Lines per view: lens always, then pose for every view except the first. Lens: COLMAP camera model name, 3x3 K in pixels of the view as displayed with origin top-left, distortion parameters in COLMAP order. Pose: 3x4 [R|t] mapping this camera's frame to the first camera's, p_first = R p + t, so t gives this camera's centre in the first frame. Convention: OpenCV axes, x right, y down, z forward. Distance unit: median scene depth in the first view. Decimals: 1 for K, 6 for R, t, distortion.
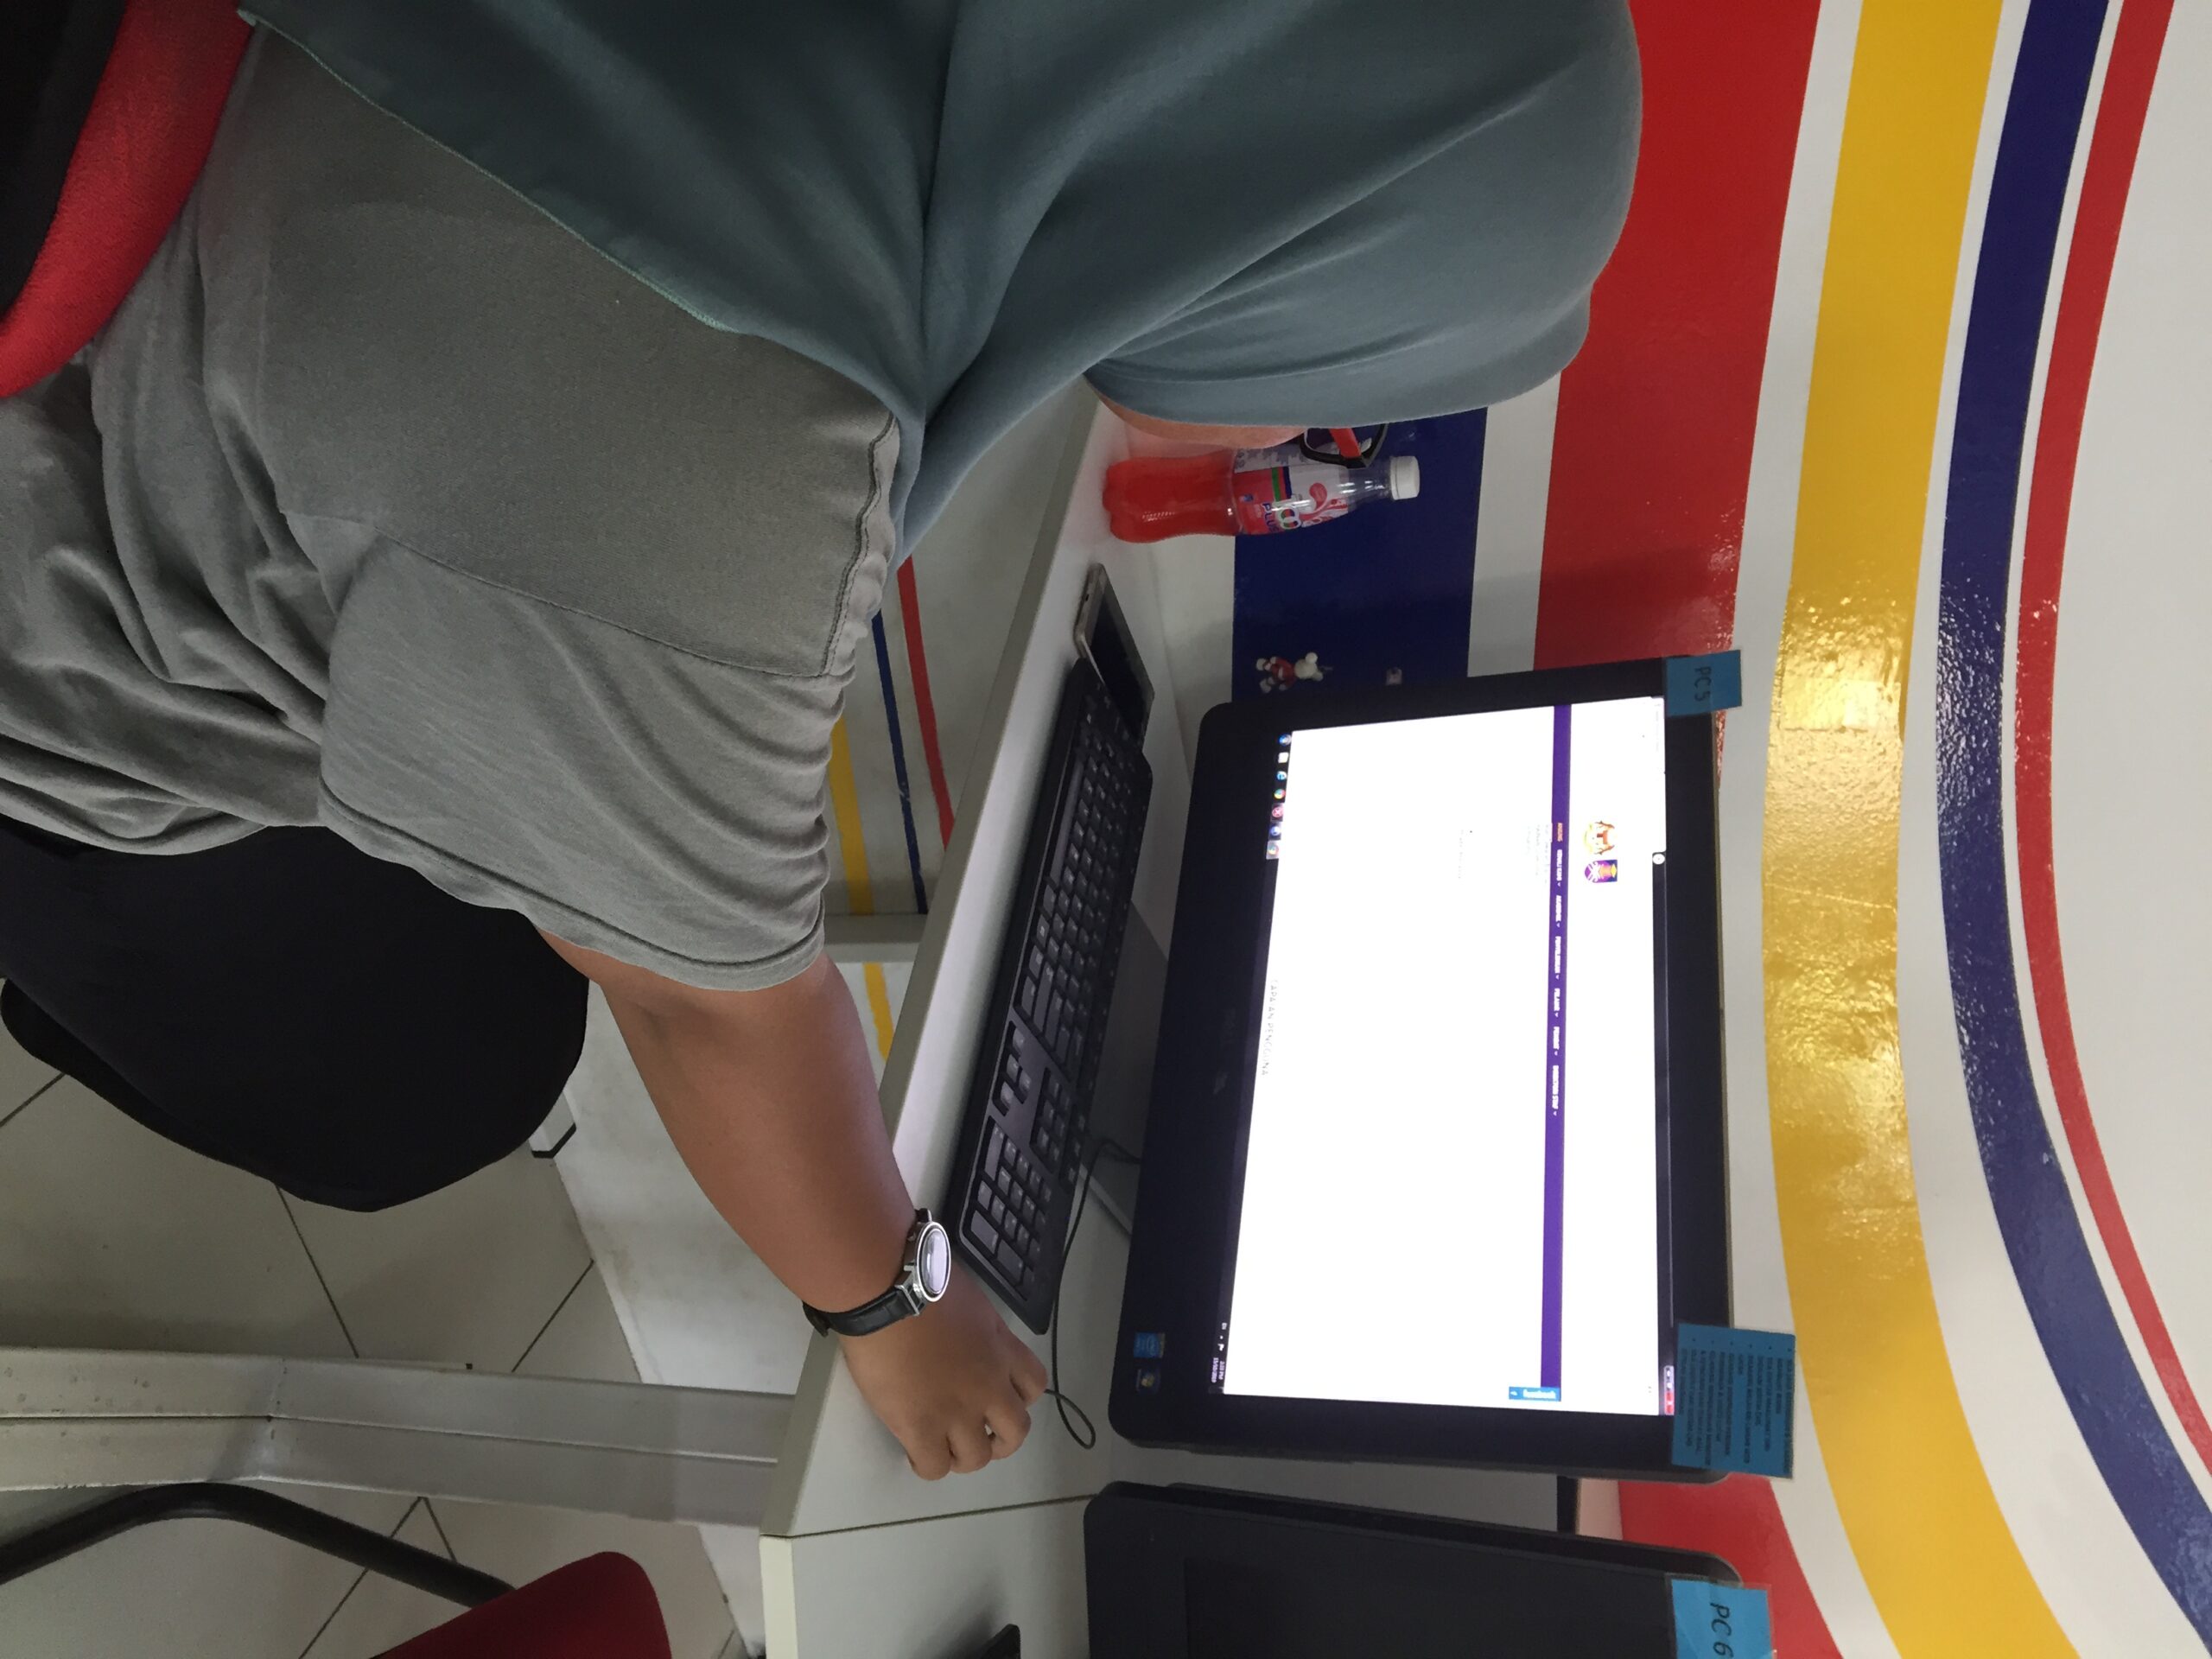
lens RADIAL K [[1909.6, 0, 1102.1], [0, 1909.6, 820.9], [0, 0, 1]] dist [0.041922, -0.041583]
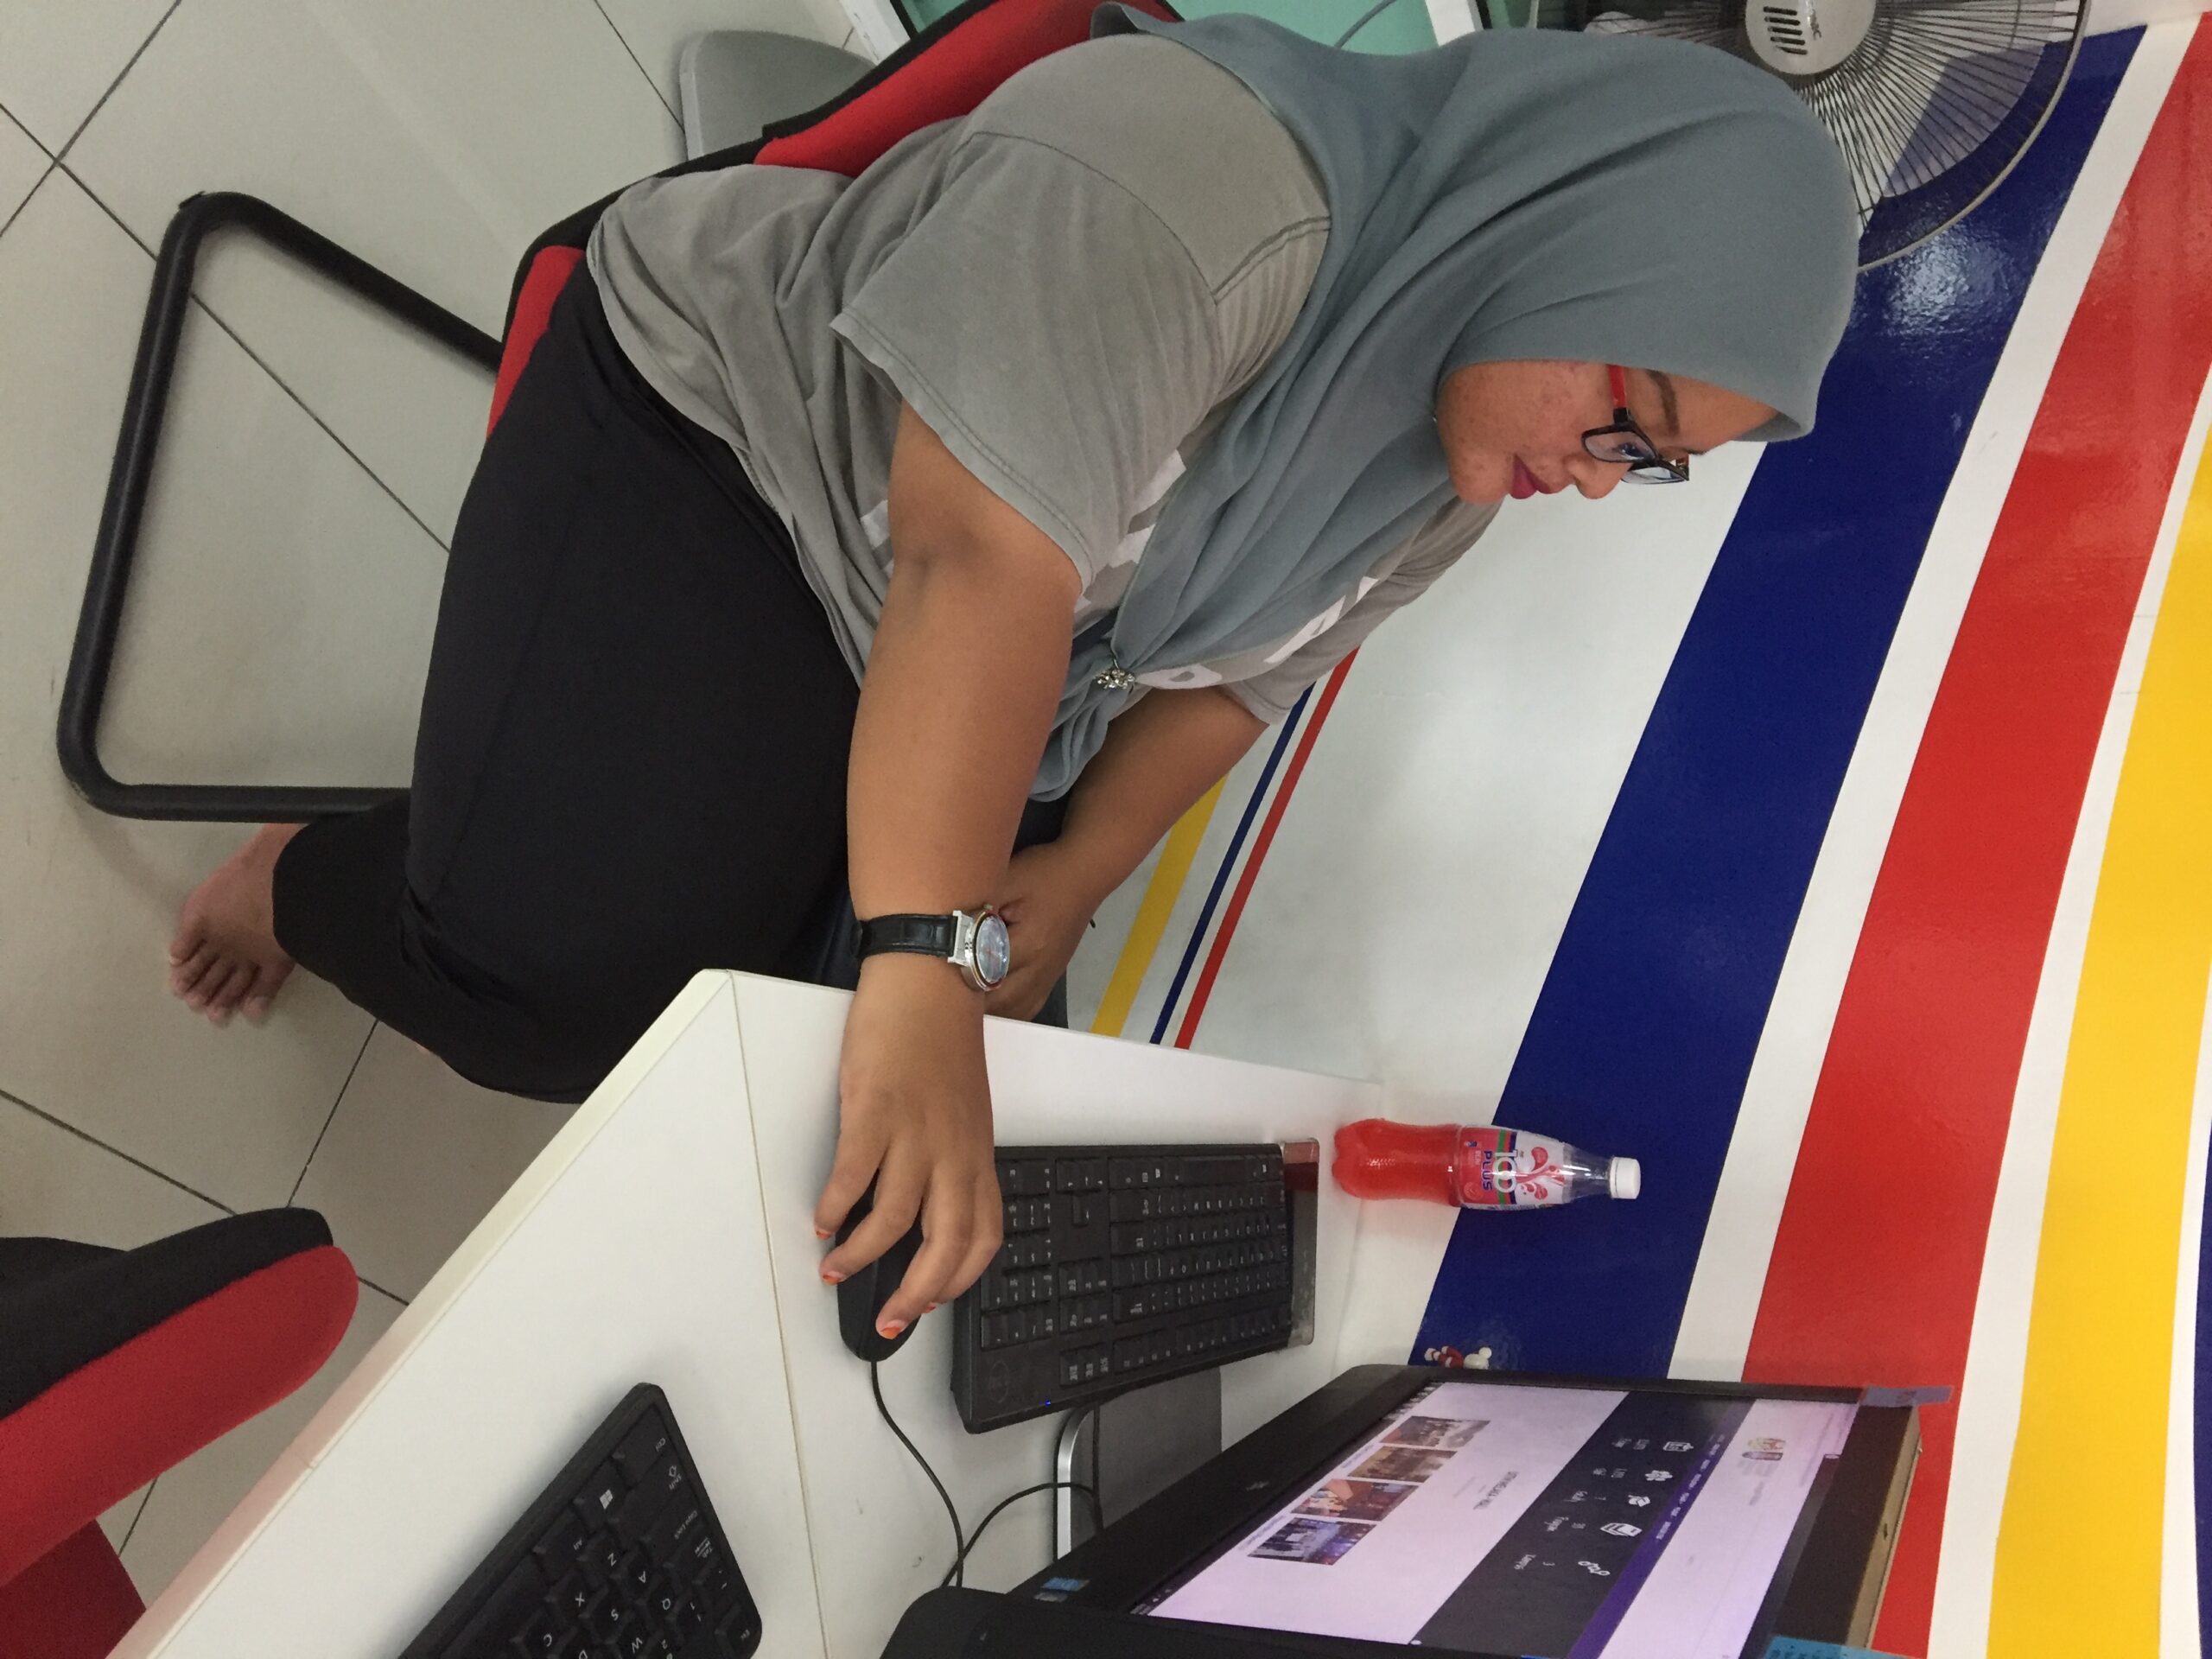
lens RADIAL K [[1909.6, 0, 1102.3], [0, 1909.6, 789.1], [0, 0, 1]] dist [0.041922, -0.041583]
pose [[0.905187, 0.280348, -0.319440, 0.184974], [-0.419098, 0.463798, -0.780544, 0.686787], [-0.070668, 0.840414, 0.537317, 0.306274]]
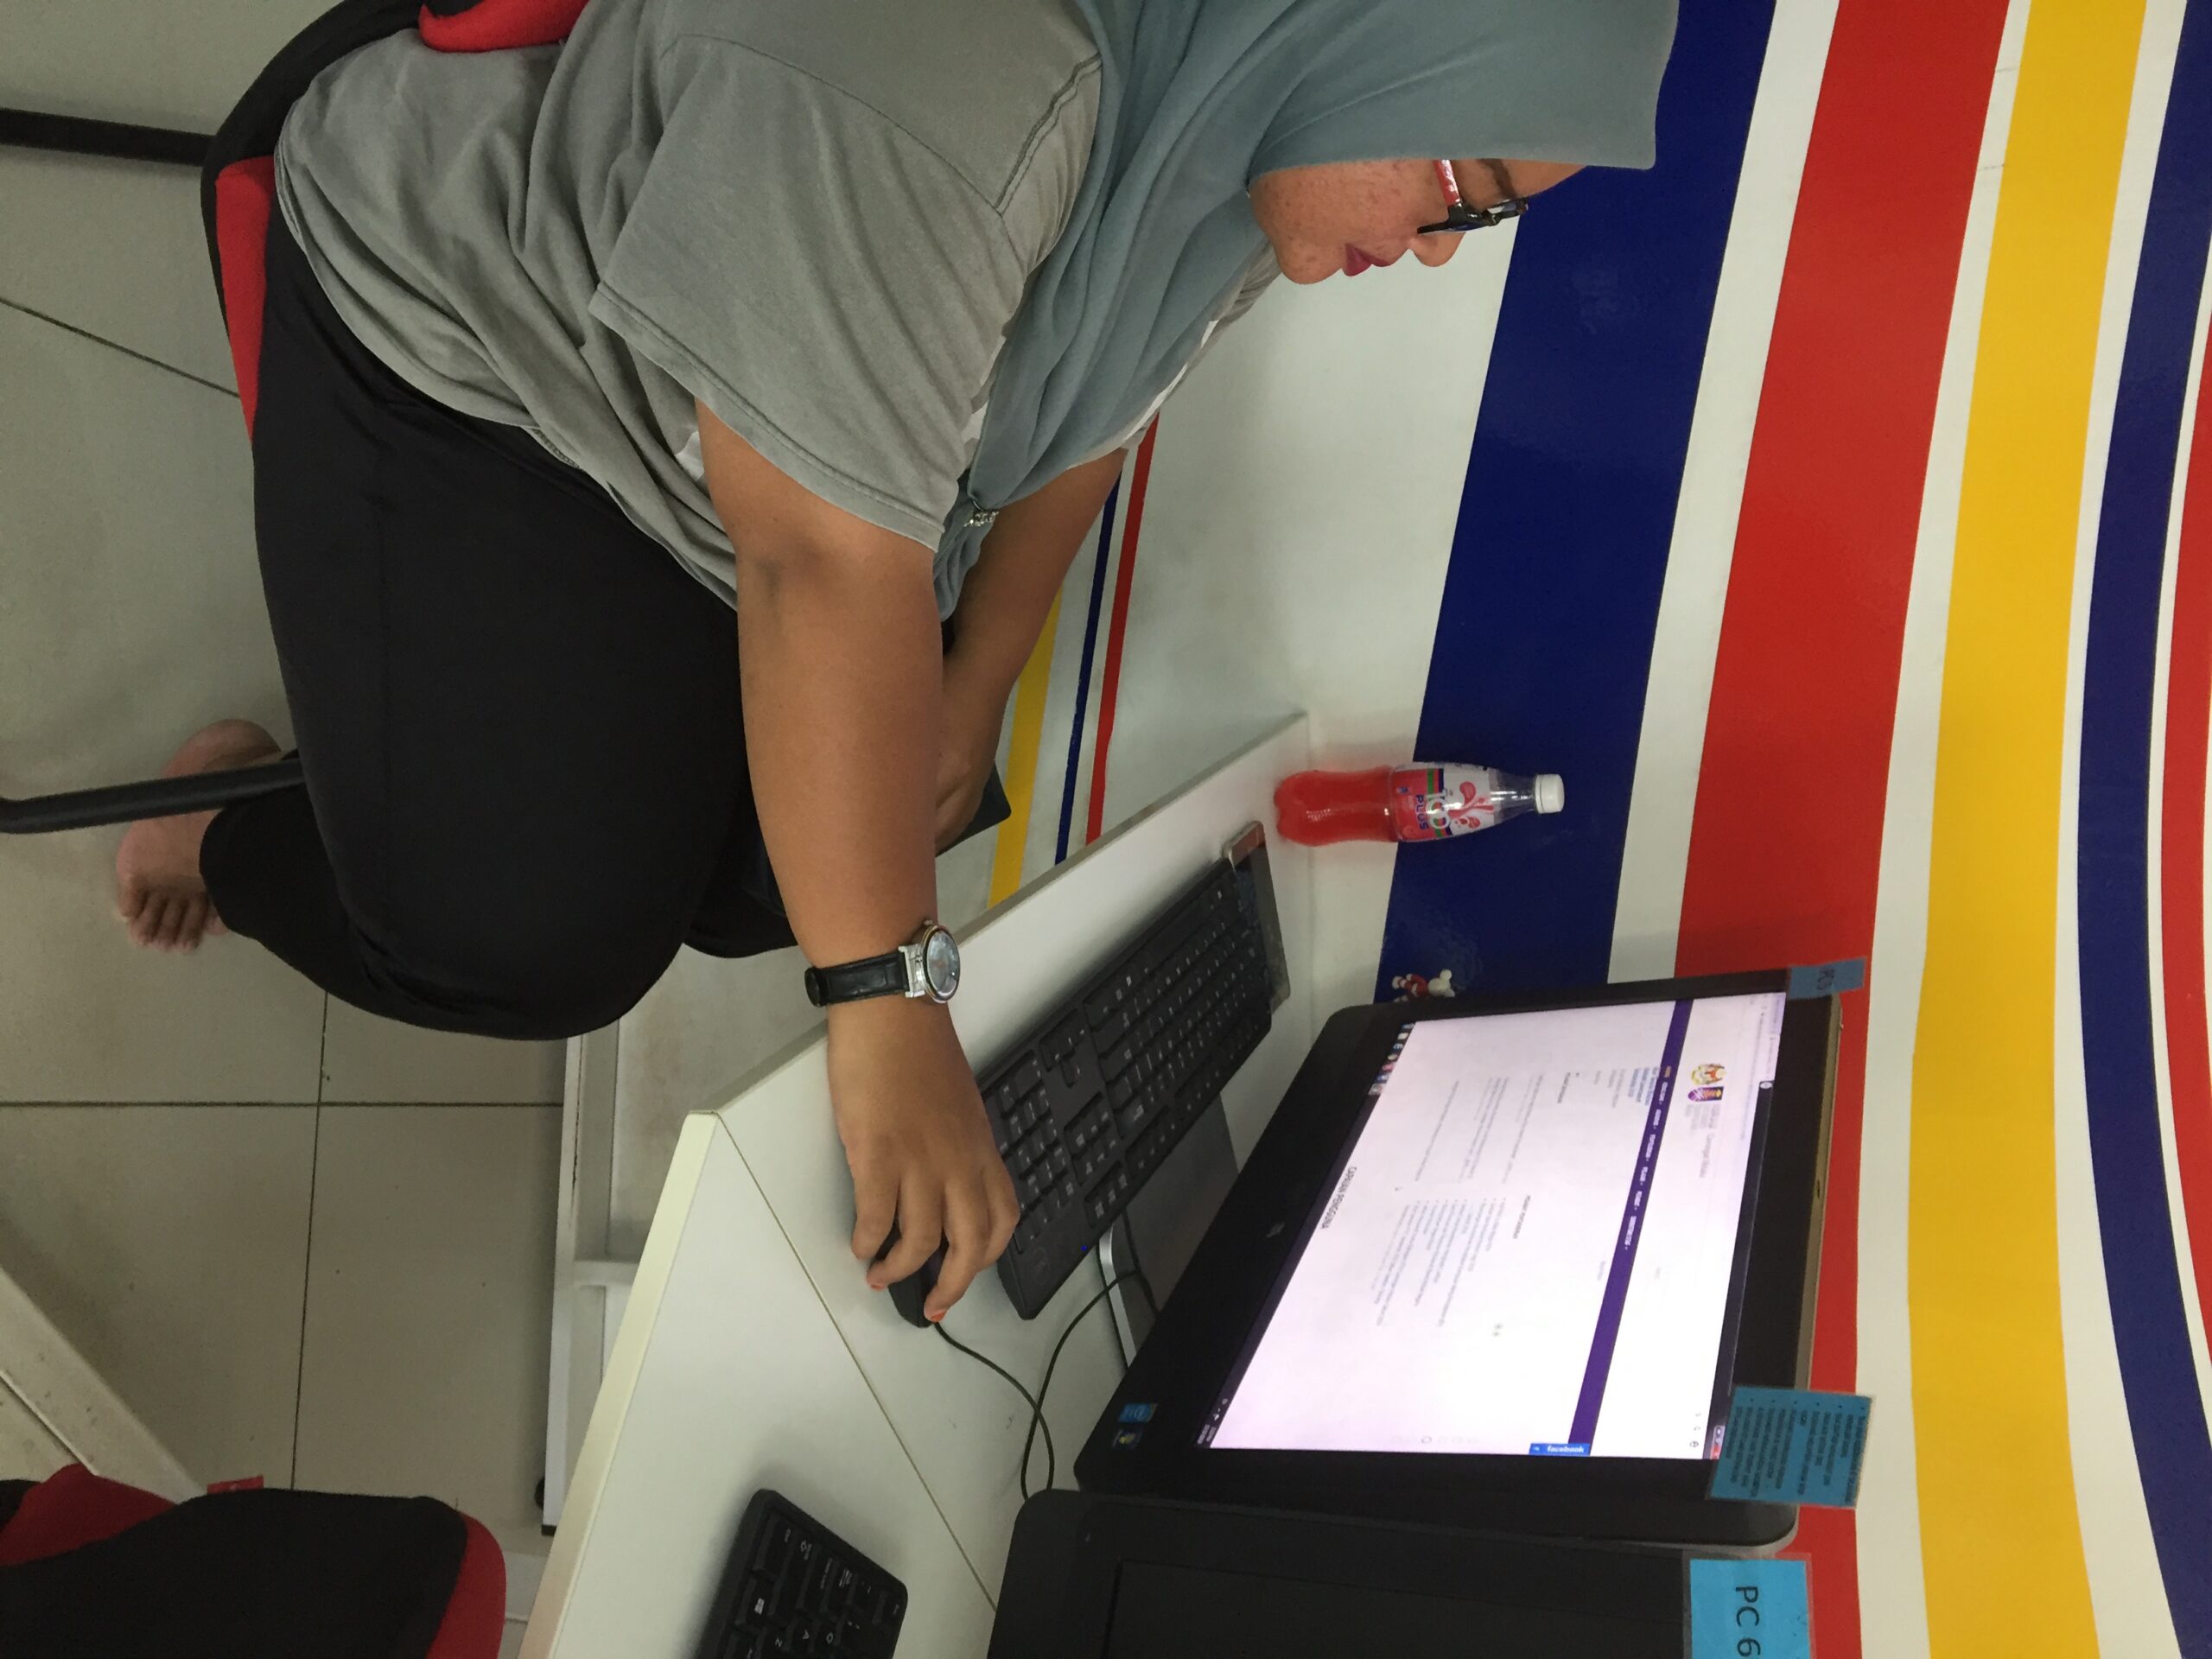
lens RADIAL K [[1909.6, 0, 1100.5], [0, 1909.6, 806.8], [0, 0, 1]] dist [0.041922, -0.041583]
pose [[0.968544, 0.158256, -0.192034, 0.128115], [-0.240034, 0.797662, -0.553281, 0.521200], [0.065618, 0.581972, 0.810558, 0.109560]]
